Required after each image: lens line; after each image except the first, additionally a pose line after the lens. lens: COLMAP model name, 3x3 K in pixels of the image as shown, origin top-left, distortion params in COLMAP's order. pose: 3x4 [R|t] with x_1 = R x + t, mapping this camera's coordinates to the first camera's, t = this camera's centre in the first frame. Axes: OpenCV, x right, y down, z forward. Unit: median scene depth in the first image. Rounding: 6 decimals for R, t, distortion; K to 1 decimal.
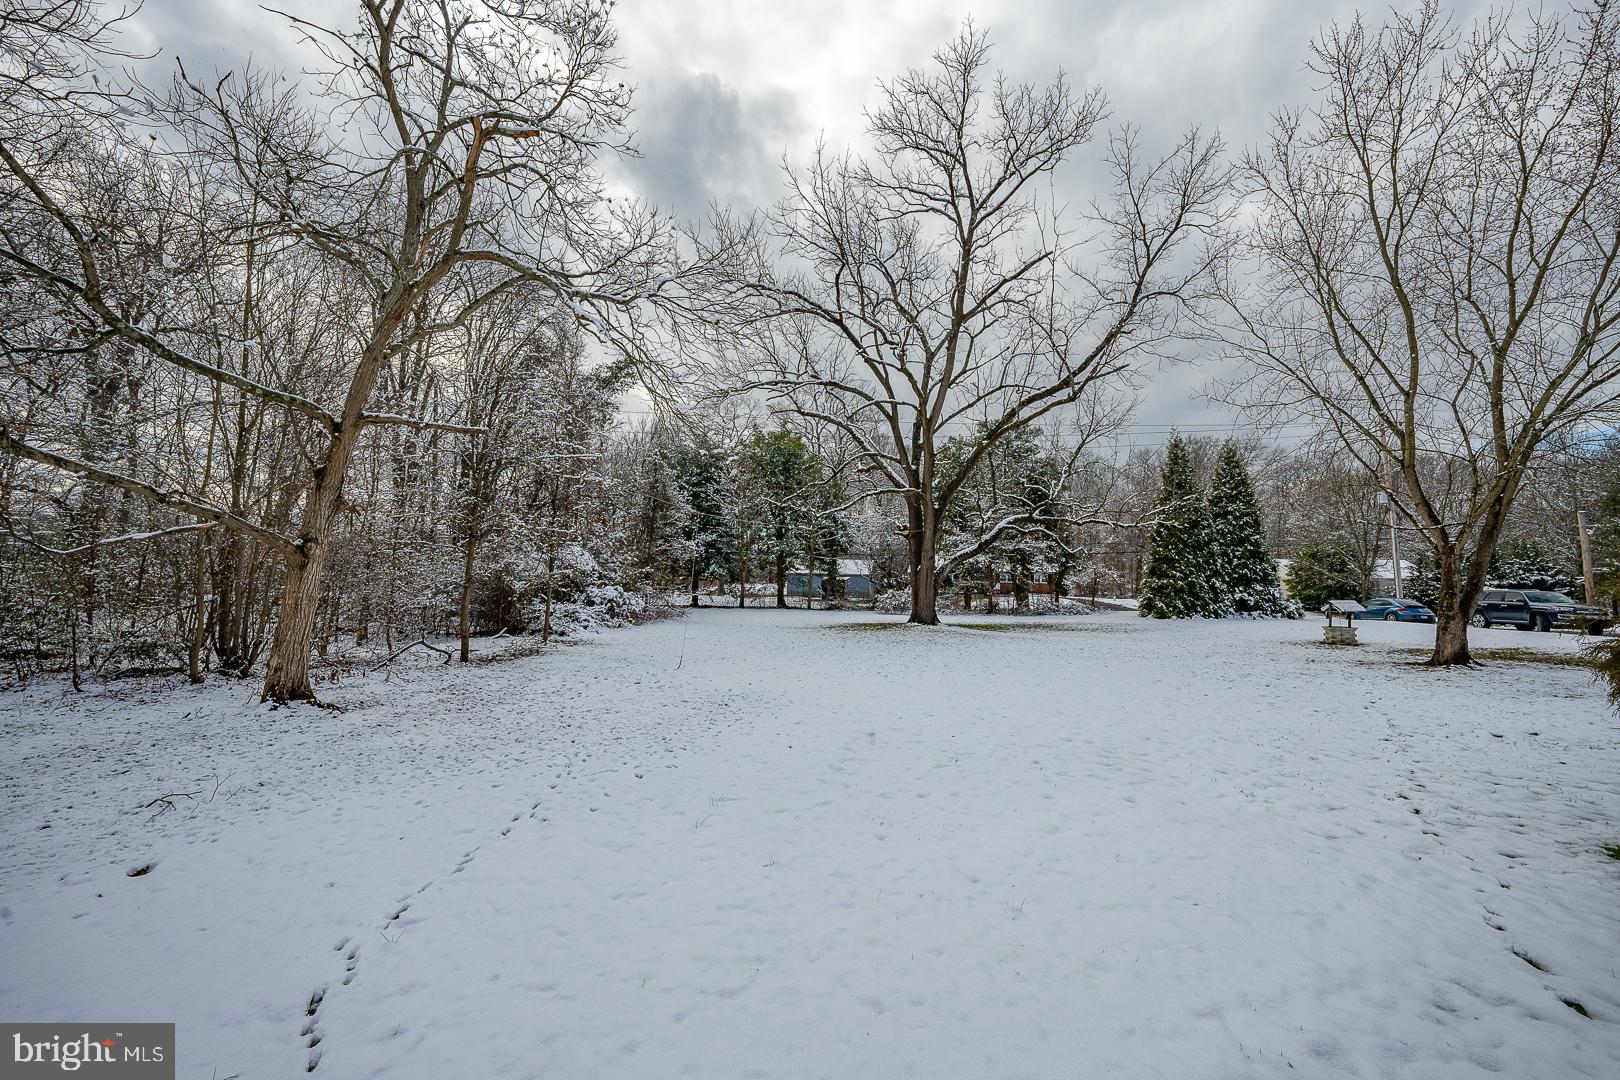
lens RADIAL K [[583.9, 0, 810.0], [0, 583.9, 540.0], [0, 0, 1]] dist [-0.000575, -0.000020]
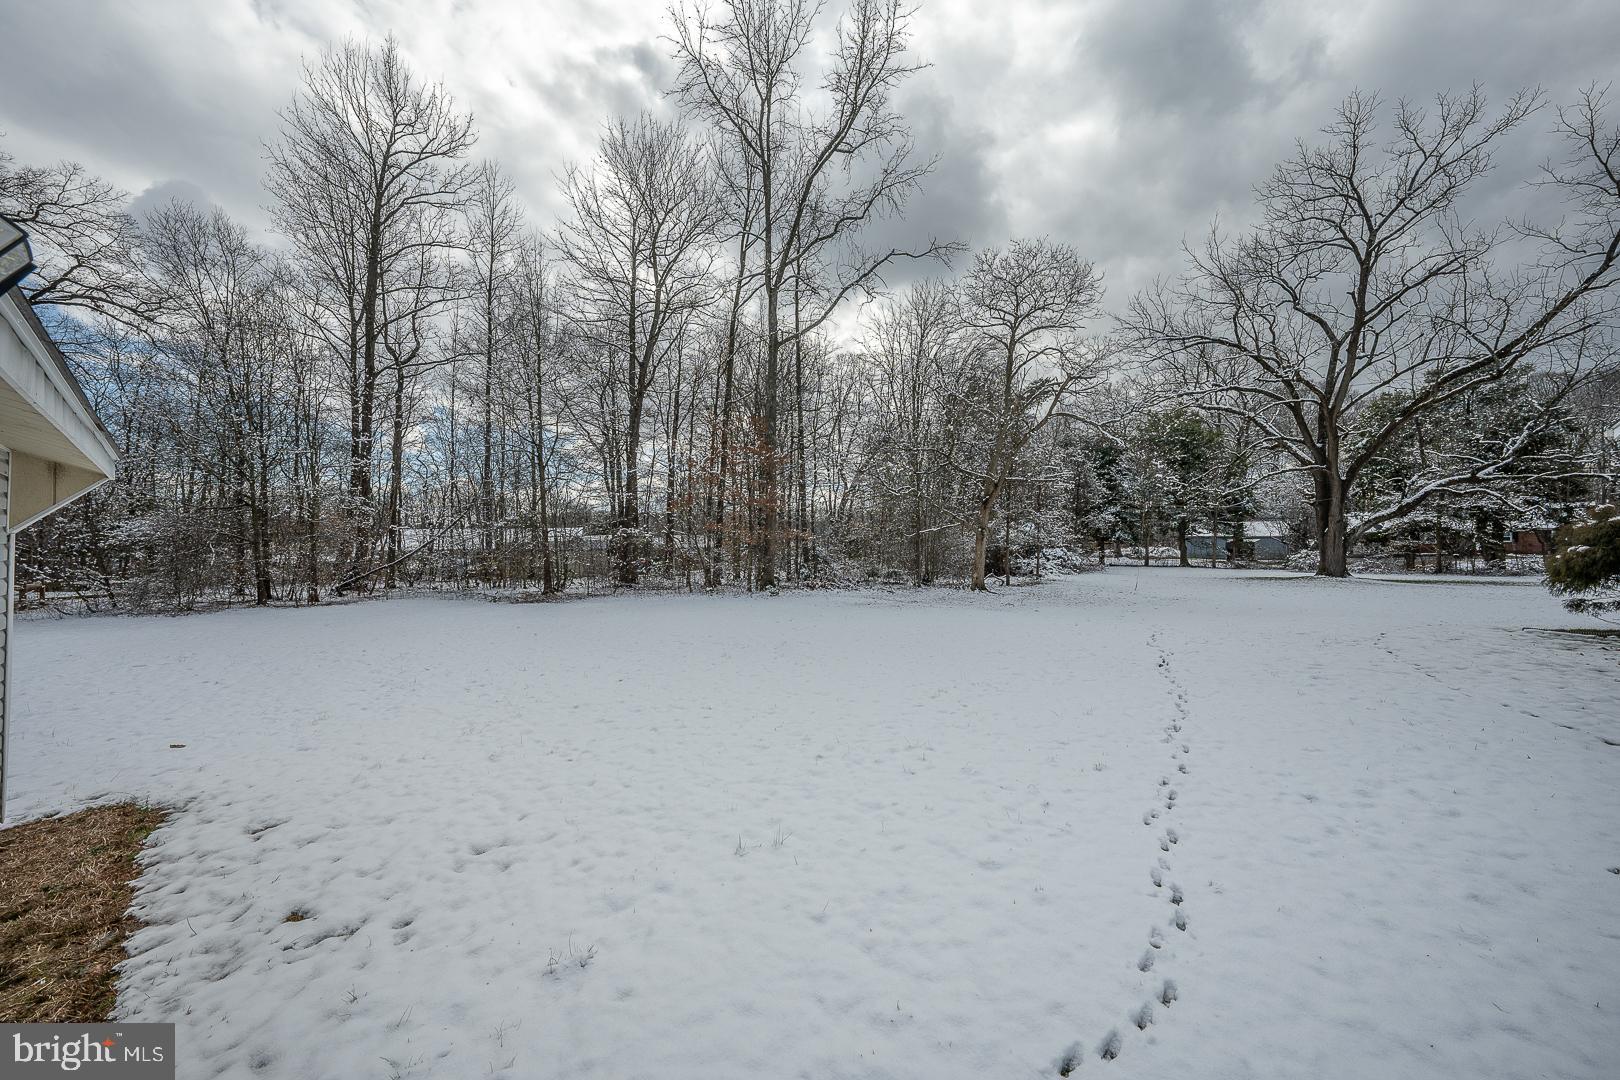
lens RADIAL K [[557.9, 0, 811.6], [0, 557.9, 537.3], [0, 0, 1]] dist [-0.029652, 0.006654]
pose [[0.811198, -0.022743, -0.584329, -0.014533], [0.053020, 0.997988, 0.034762, -0.030242], [0.582363, -0.059180, 0.810772, -0.488047]]
